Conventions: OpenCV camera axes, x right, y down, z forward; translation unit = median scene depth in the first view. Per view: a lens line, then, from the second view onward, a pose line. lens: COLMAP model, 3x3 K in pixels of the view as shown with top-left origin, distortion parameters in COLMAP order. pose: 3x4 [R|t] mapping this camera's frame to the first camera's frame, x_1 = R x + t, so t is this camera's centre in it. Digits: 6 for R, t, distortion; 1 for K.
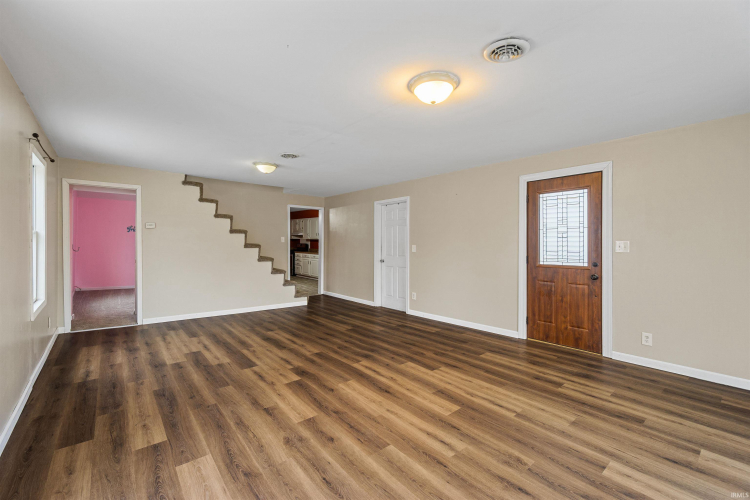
lens RADIAL K [[325.4, 0, 372.3], [0, 325.4, 242.8], [0, 0, 1]] dist [0.002496, 0.000461]
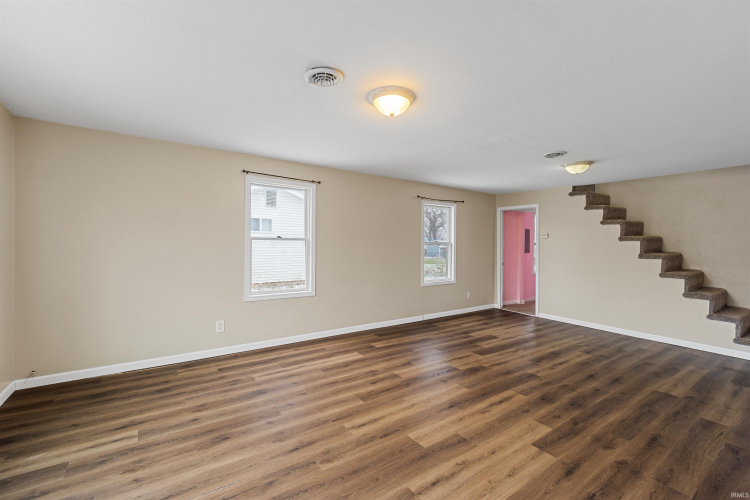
lens RADIAL K [[325.4, 0, 372.6], [0, 325.4, 249.9], [0, 0, 1]] dist [0.002496, 0.000461]
pose [[-0.081642, 0.007410, -0.996634, 0.842034], [-0.016314, 0.999828, 0.008770, -0.003967], [0.996528, 0.016975, -0.081508, 0.702018]]
